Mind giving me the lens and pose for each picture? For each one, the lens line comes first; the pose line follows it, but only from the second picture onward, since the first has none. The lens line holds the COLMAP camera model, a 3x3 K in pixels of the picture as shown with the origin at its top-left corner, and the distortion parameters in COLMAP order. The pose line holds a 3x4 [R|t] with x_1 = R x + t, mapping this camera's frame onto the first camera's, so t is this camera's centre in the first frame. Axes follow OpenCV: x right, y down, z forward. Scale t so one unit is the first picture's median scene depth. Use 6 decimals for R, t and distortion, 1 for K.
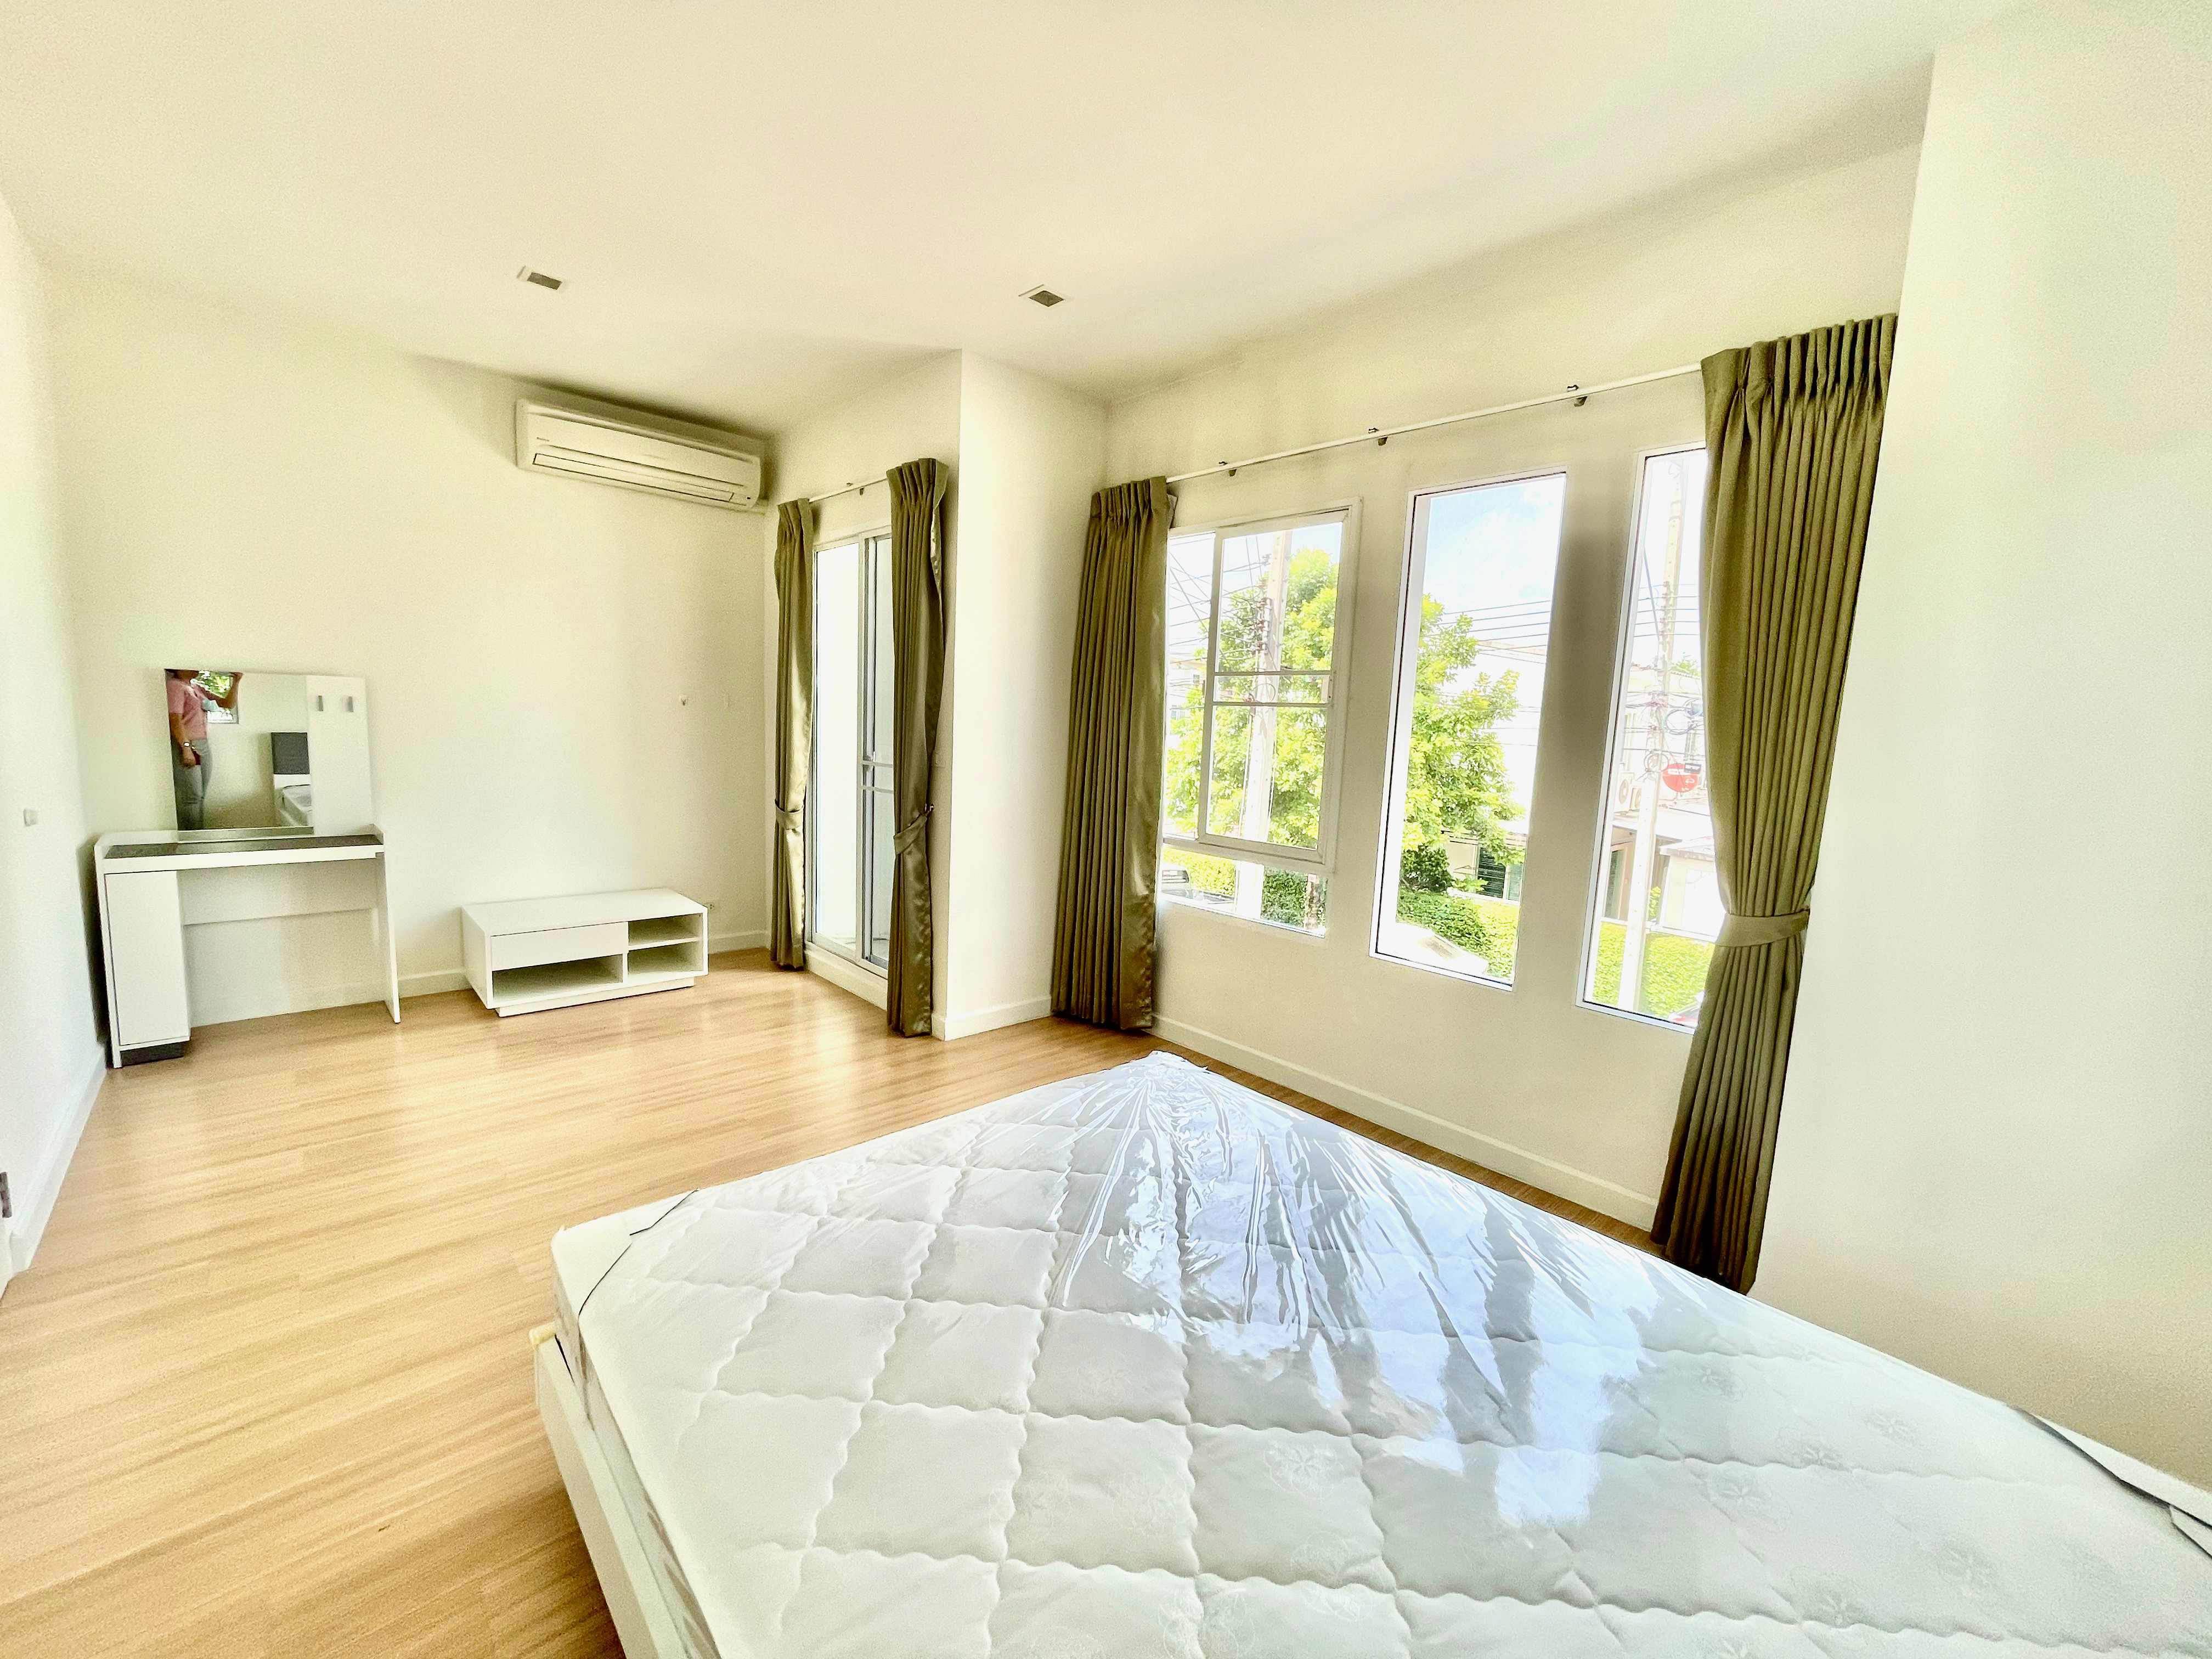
lens RADIAL K [[895.9, 0, 1097.7], [0, 895.9, 824.6], [0, 0, 1]] dist [-0.000488, -0.000390]
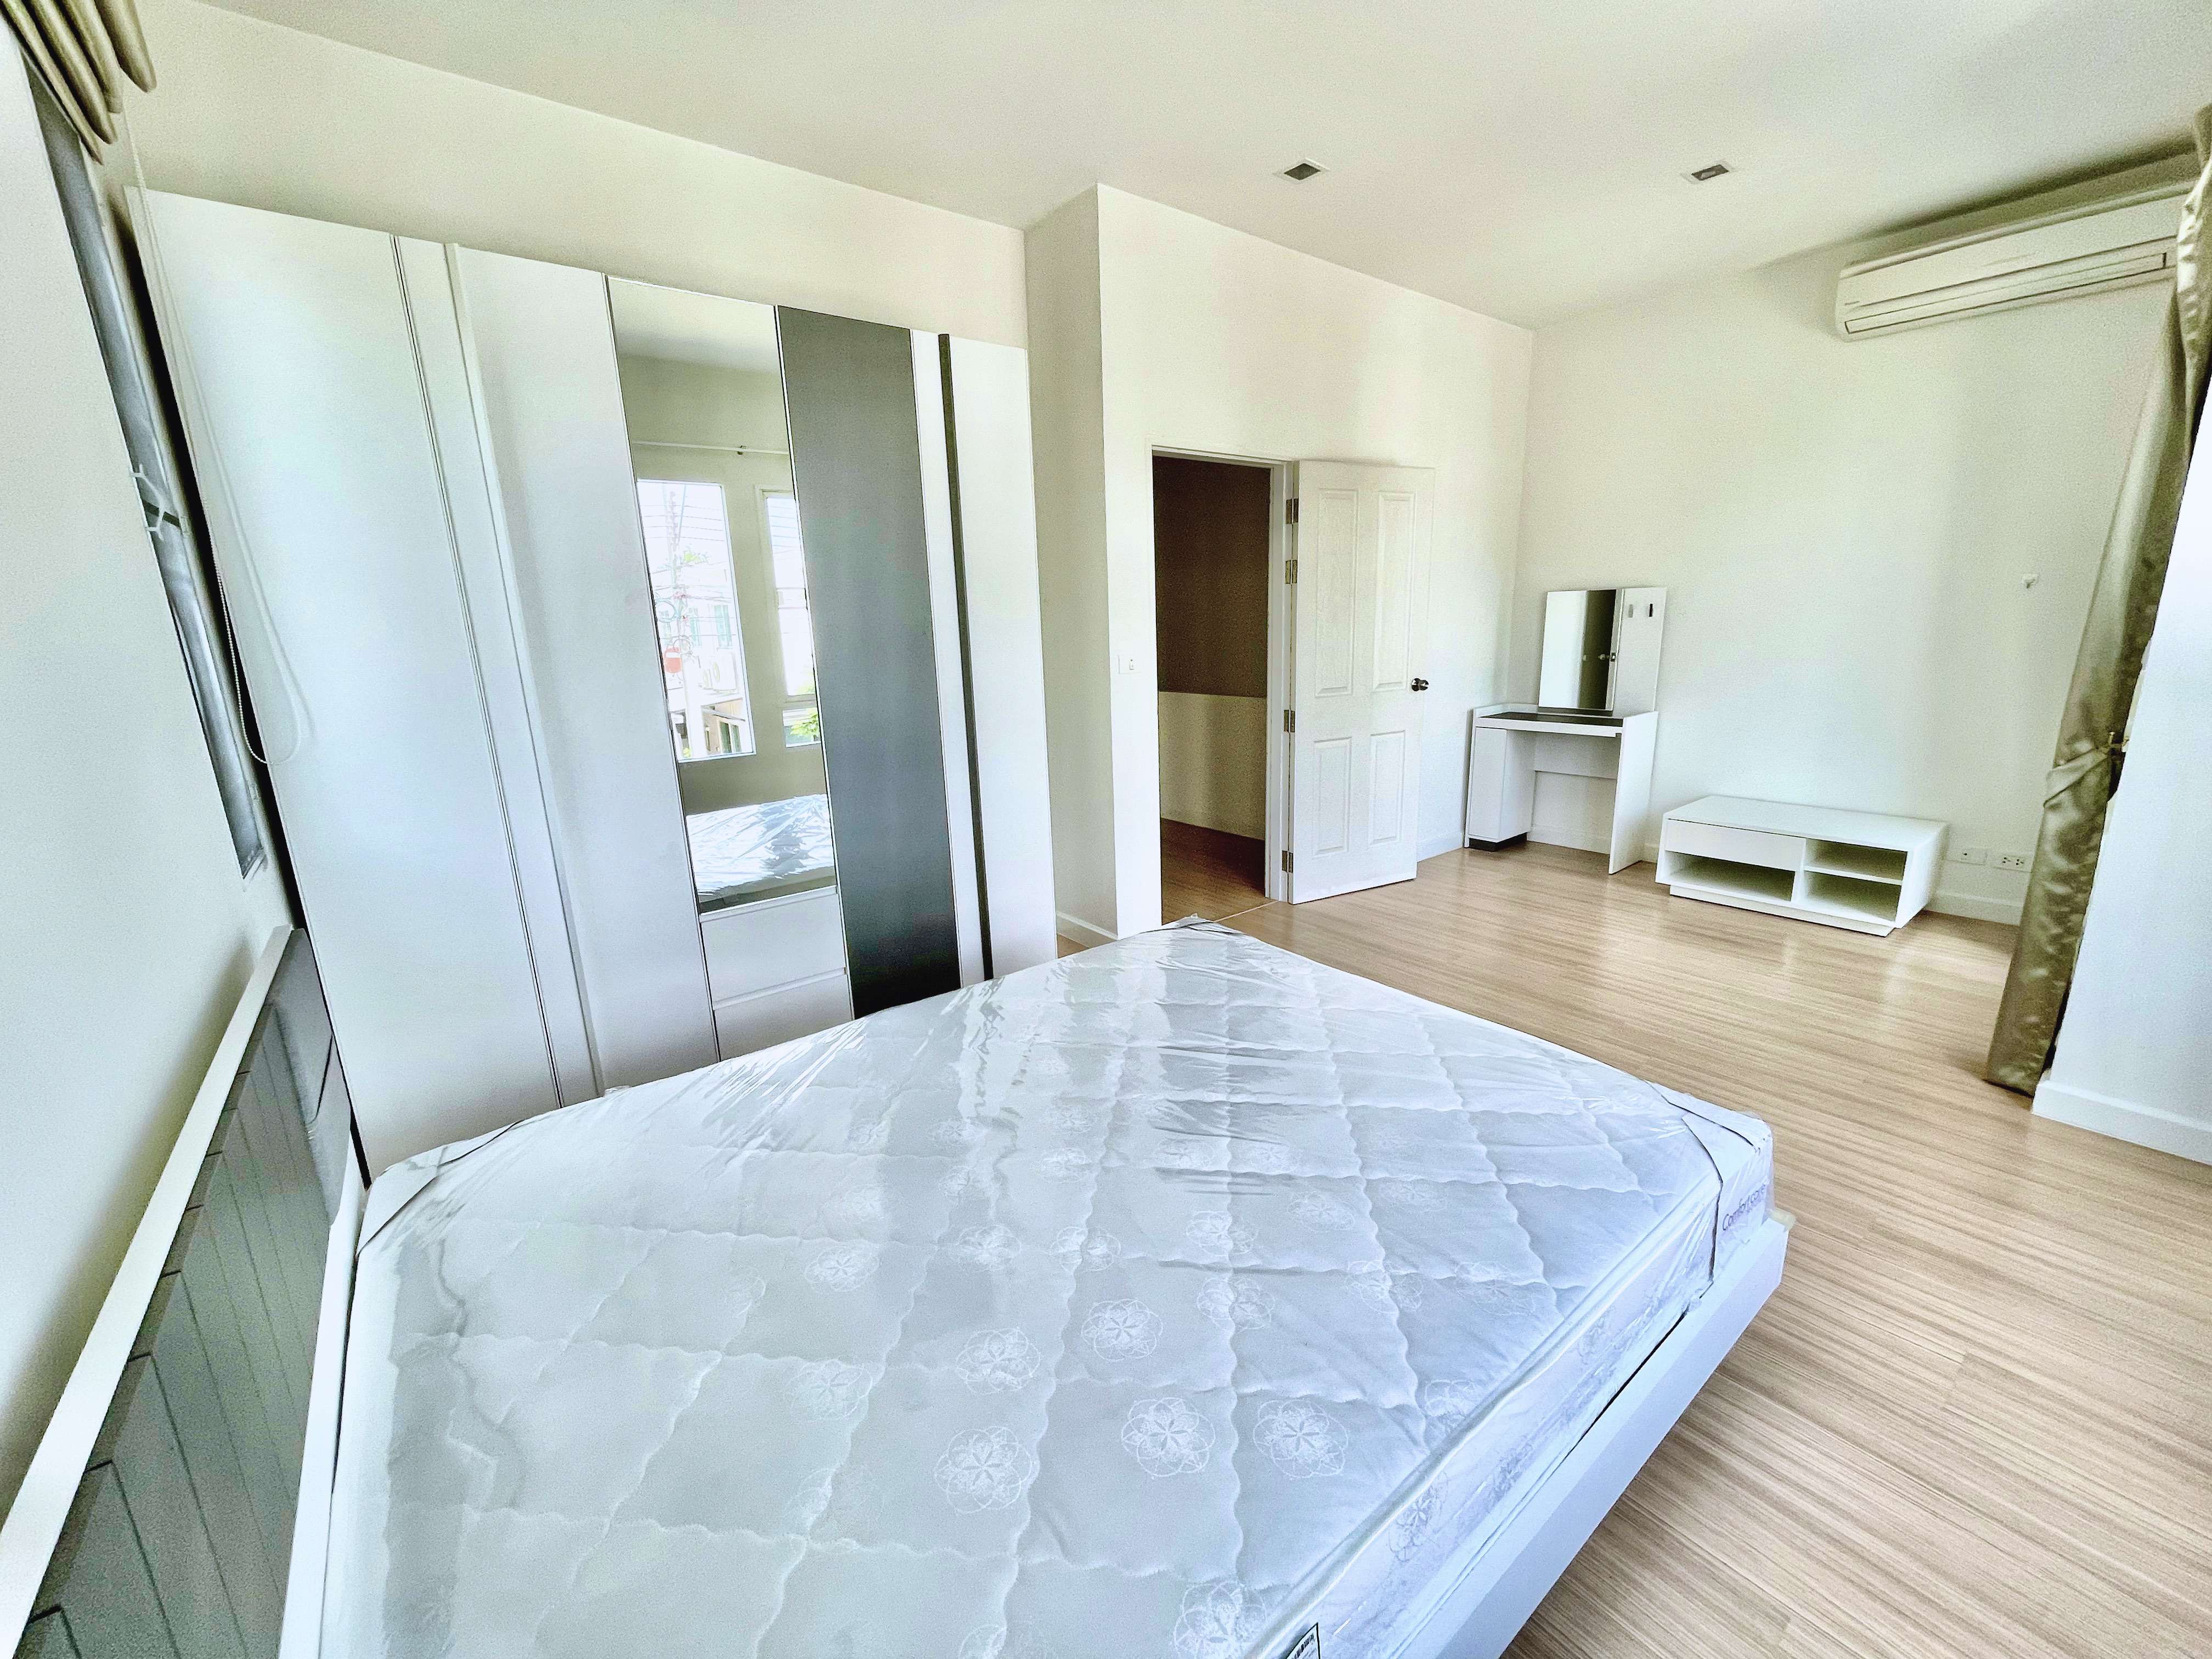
lens RADIAL K [[895.9, 0, 1116.4], [0, 895.9, 824.0], [0, 0, 1]] dist [-0.000488, -0.000390]
pose [[-0.073891, 0.181163, -0.980673, 0.447126], [-0.090517, 0.978084, 0.187505, -0.014305], [0.993150, 0.102622, -0.055873, 0.377015]]
